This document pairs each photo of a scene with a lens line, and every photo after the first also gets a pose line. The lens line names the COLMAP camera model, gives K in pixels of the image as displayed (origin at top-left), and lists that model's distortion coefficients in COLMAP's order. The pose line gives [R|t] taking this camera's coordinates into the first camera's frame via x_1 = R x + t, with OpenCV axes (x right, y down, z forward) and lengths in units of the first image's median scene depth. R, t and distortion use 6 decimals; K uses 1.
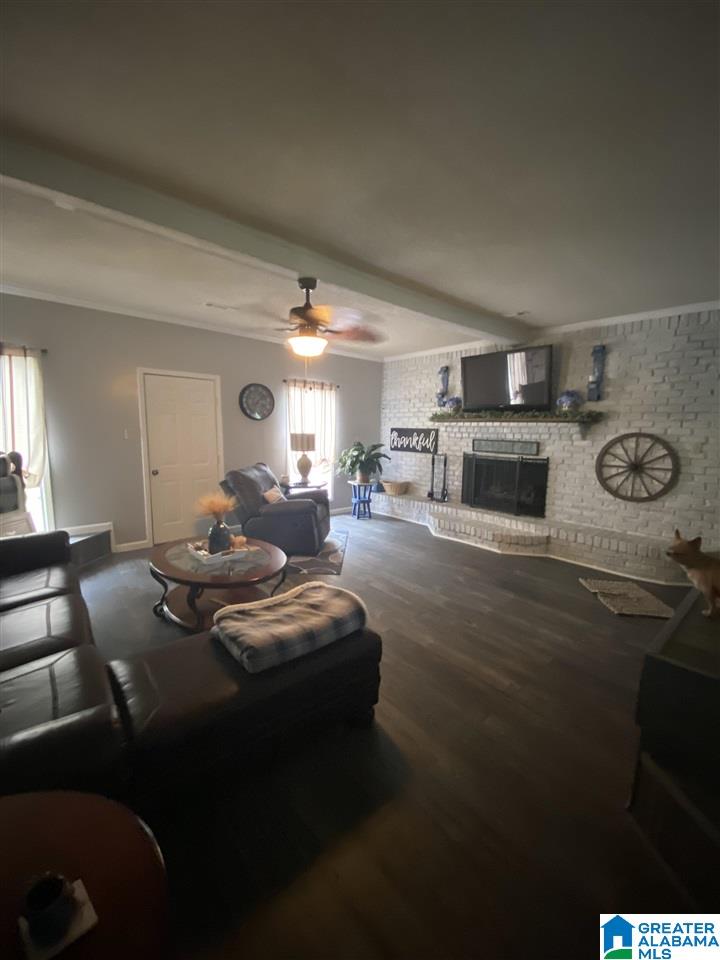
lens RADIAL K [[382.8, 0, 356.7], [0, 382.8, 477.7], [0, 0, 1]] dist [0.024386, -0.021373]
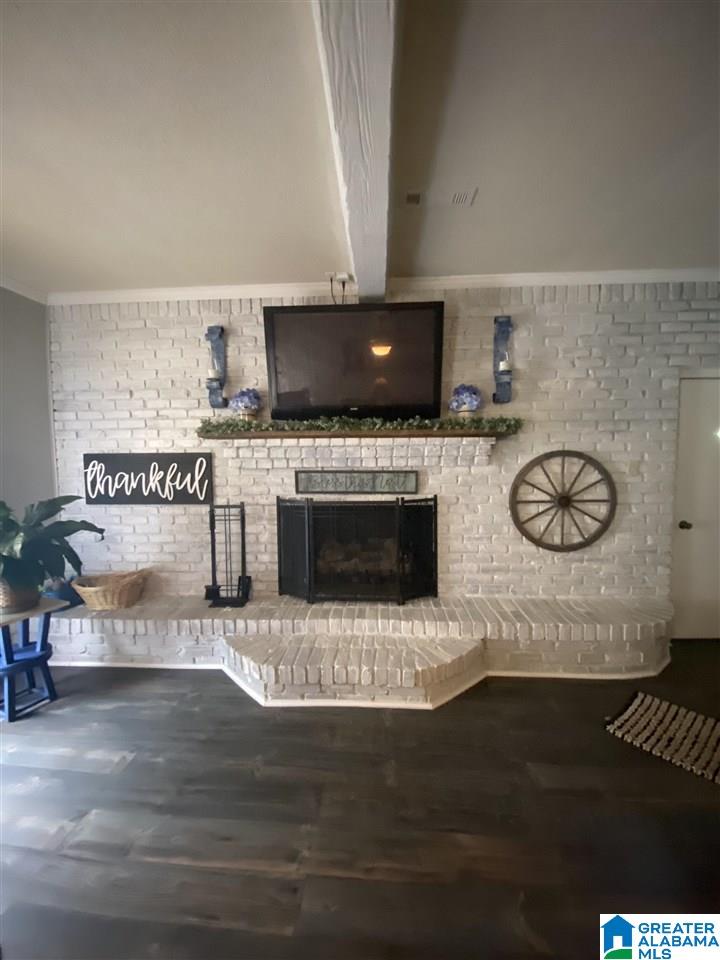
lens RADIAL K [[395.7, 0, 363.8], [0, 395.7, 472.7], [0, 0, 1]] dist [0.022655, -0.019465]
pose [[0.704260, -0.072217, 0.706259, -0.011799], [0.115455, 0.993220, -0.013568, -0.088301], [-0.700491, 0.091096, 0.707823, 0.613523]]
